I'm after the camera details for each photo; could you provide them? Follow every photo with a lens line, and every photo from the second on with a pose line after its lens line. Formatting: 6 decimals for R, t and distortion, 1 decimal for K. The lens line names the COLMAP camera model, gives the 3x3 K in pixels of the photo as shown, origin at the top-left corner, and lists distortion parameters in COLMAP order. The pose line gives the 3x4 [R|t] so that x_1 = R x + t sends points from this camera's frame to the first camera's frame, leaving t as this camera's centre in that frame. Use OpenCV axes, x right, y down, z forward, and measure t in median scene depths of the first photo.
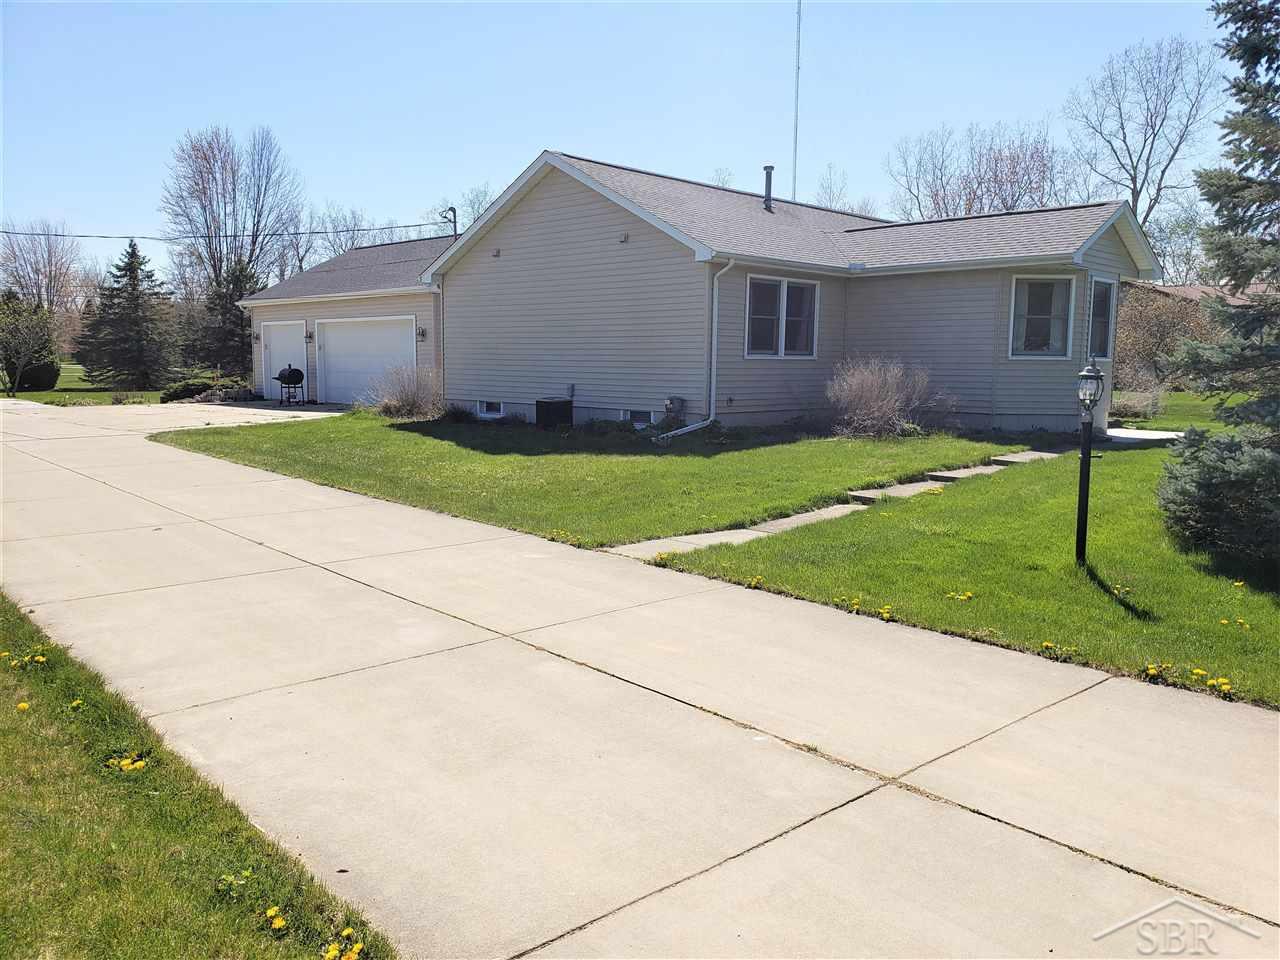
lens RADIAL K [[966.4, 0, 640.0], [0, 966.4, 480.0], [0, 0, 1]] dist [0.139215, -0.201129]
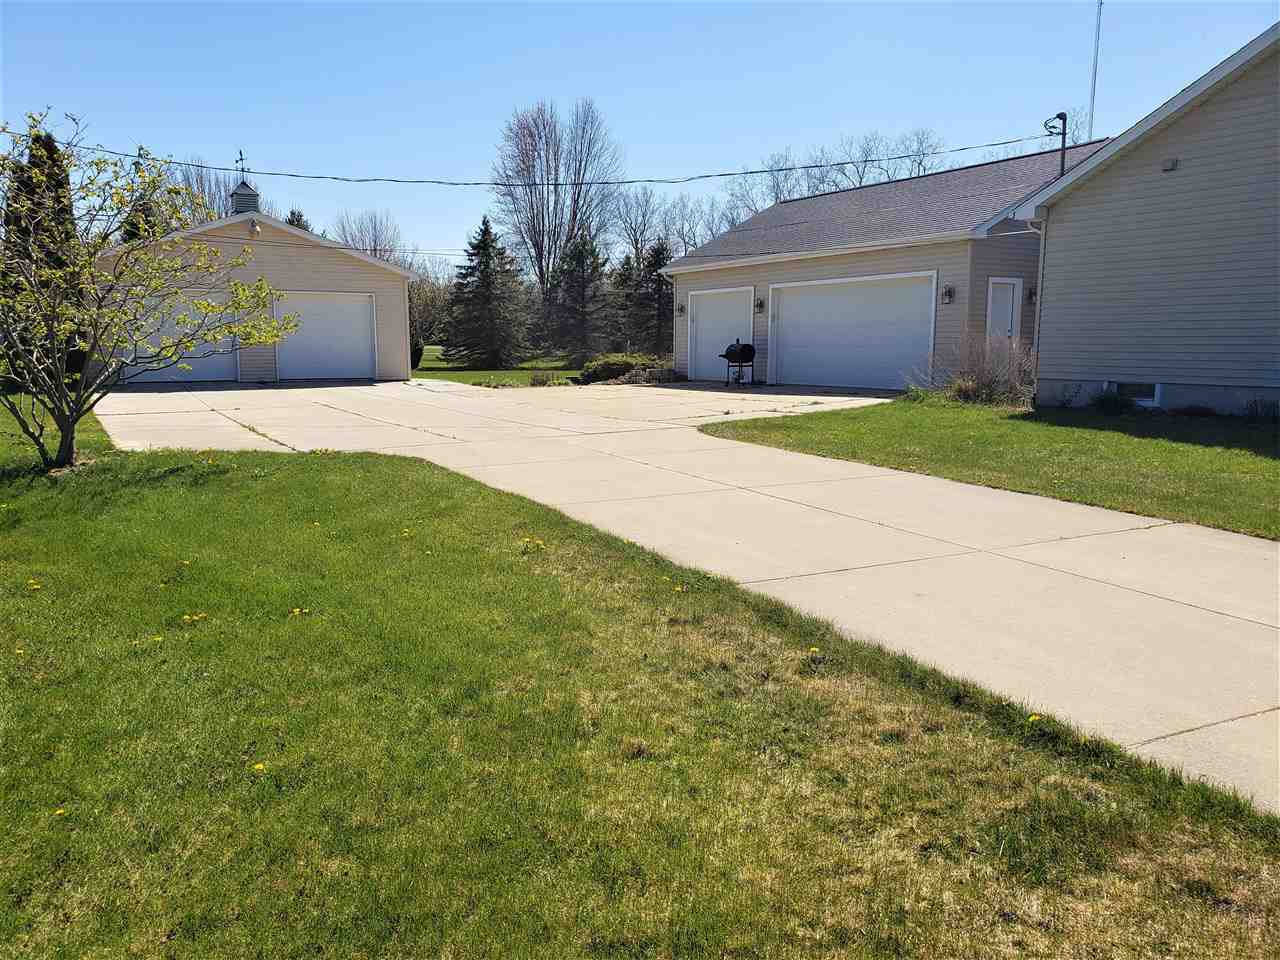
lens RADIAL K [[966.4, 0, 640.0], [0, 966.4, 480.0], [0, 0, 1]] dist [0.139215, -0.201129]
pose [[0.969764, 0.023869, -0.242874, -0.119048], [-0.017638, 0.999458, 0.027796, -0.008688], [0.243406, -0.022671, 0.969660, 0.080810]]
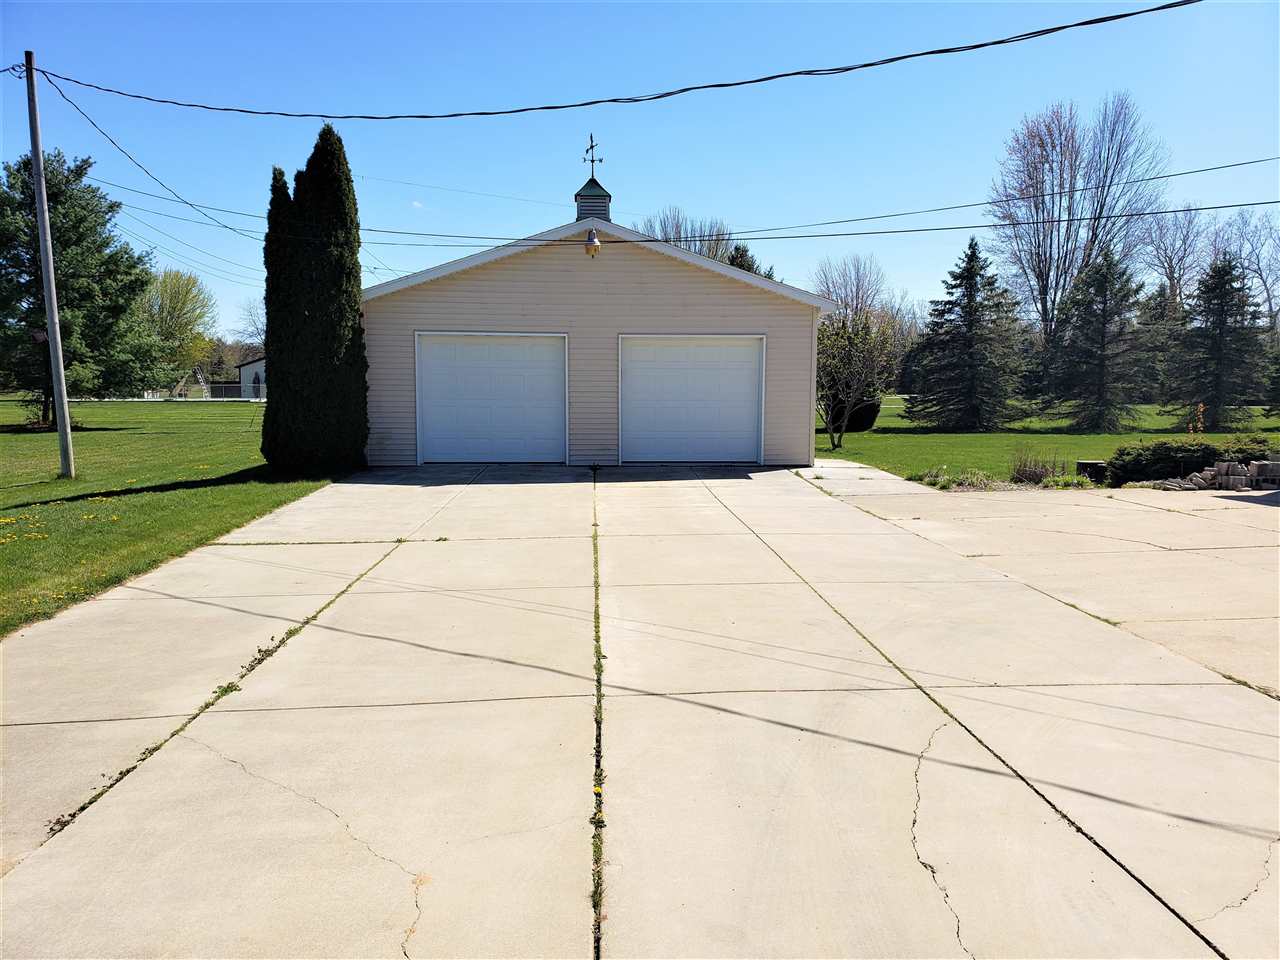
lens RADIAL K [[966.3, 0, 642.3], [0, 966.3, 499.6], [0, 0, 1]] dist [-0.008829, -0.001424]
pose [[0.741551, 0.066357, -0.667606, -0.185729], [-0.069042, 0.997361, 0.022445, -0.035951], [0.667334, 0.029449, 0.744176, 0.265971]]
